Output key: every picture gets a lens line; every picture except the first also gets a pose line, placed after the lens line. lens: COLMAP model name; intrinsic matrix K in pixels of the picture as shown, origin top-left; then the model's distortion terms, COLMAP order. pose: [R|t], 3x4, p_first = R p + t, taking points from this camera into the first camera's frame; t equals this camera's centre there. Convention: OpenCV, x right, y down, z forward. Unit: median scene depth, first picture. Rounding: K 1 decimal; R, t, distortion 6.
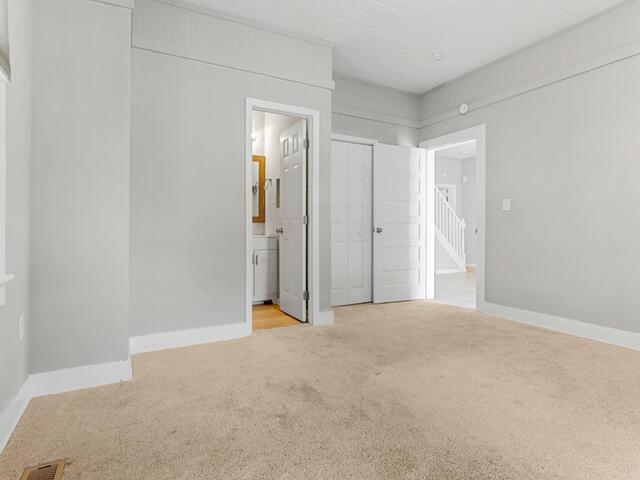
lens RADIAL K [[345.3, 0, 317.3], [0, 345.3, 233.0], [0, 0, 1]] dist [-0.001163, 0.000432]
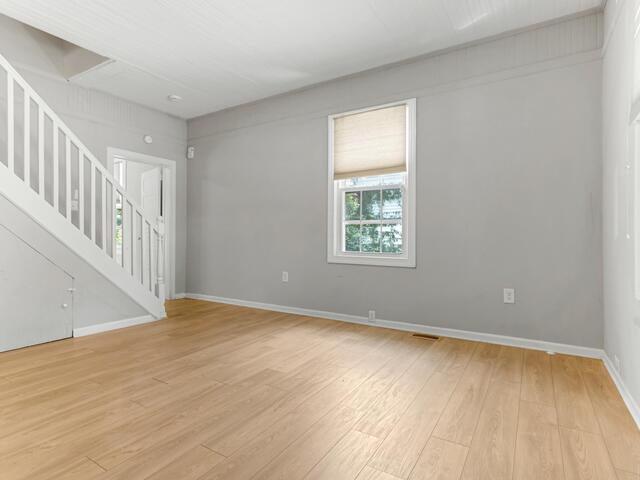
lens RADIAL K [[345.3, 0, 317.3], [0, 345.3, 233.0], [0, 0, 1]] dist [-0.001163, 0.000432]
pose [[0.871954, 0.013200, 0.489410, 0.375883], [-0.005866, 0.999846, -0.016516, -0.011030], [-0.489553, 0.011530, 0.871897, 0.434295]]
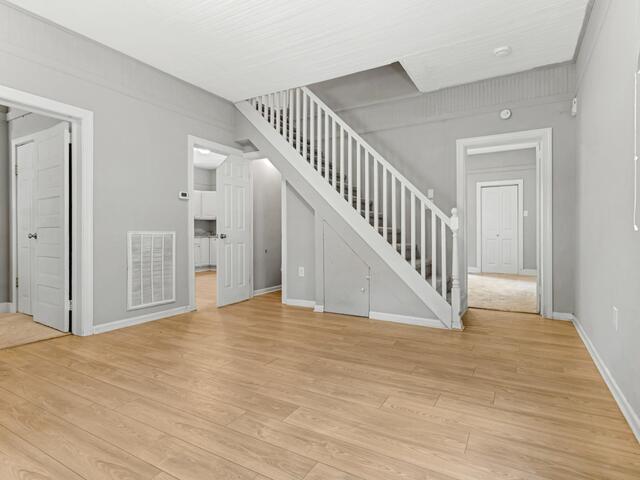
lens RADIAL K [[345.3, 0, 317.3], [0, 345.3, 233.0], [0, 0, 1]] dist [-0.001163, 0.000432]
pose [[0.530529, 0.003725, -0.847659, 0.696646], [-0.008164, 0.999966, -0.000715, -0.009883], [0.847628, 0.007300, 0.530541, 0.619051]]
